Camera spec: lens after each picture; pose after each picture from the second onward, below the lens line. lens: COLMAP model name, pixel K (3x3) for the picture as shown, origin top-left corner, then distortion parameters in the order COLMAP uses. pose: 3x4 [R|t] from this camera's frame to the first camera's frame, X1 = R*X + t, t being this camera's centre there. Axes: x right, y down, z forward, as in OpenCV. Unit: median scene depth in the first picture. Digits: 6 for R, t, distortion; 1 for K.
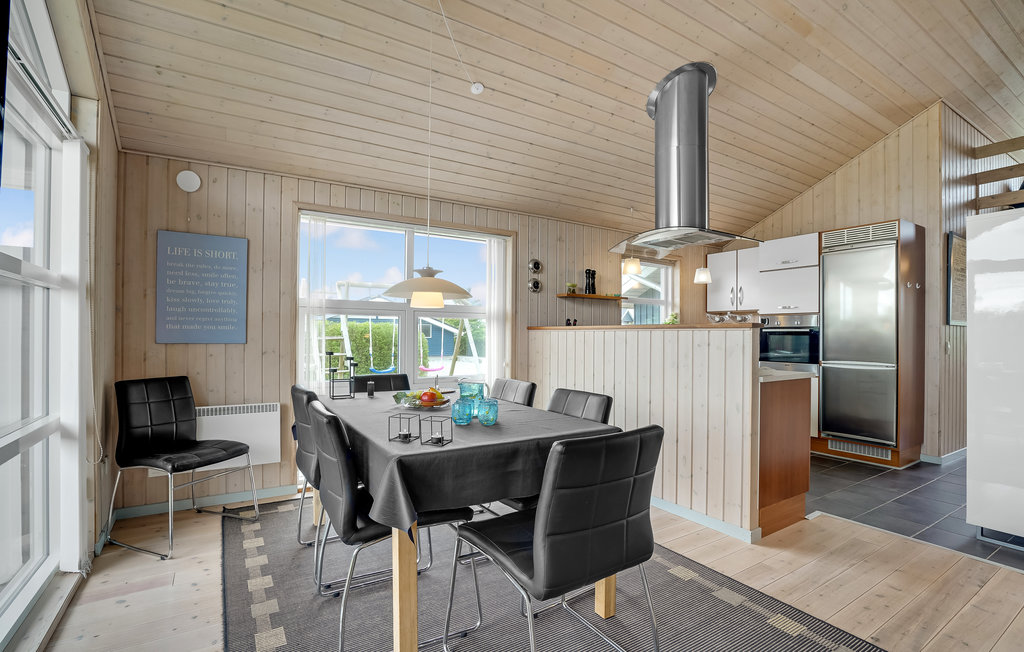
lens RADIAL K [[462.8, 0, 512.0], [0, 462.8, 326.0], [0, 0, 1]] dist [-0.001084, 0.000035]
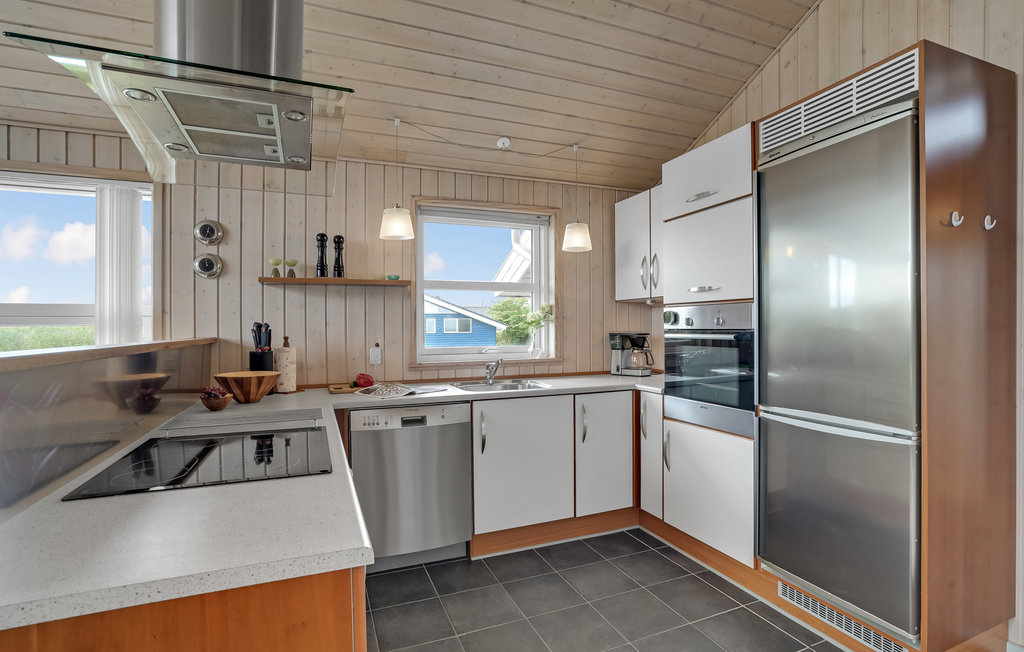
lens RADIAL K [[470.9, 0, 493.8], [0, 470.9, 323.9], [0, 0, 1]] dist [-0.012683, -0.000067]
pose [[0.979643, -0.018104, -0.199929, 0.508527], [0.020499, 0.999741, 0.009918, -0.013823], [0.199698, -0.013814, 0.979760, 0.499304]]
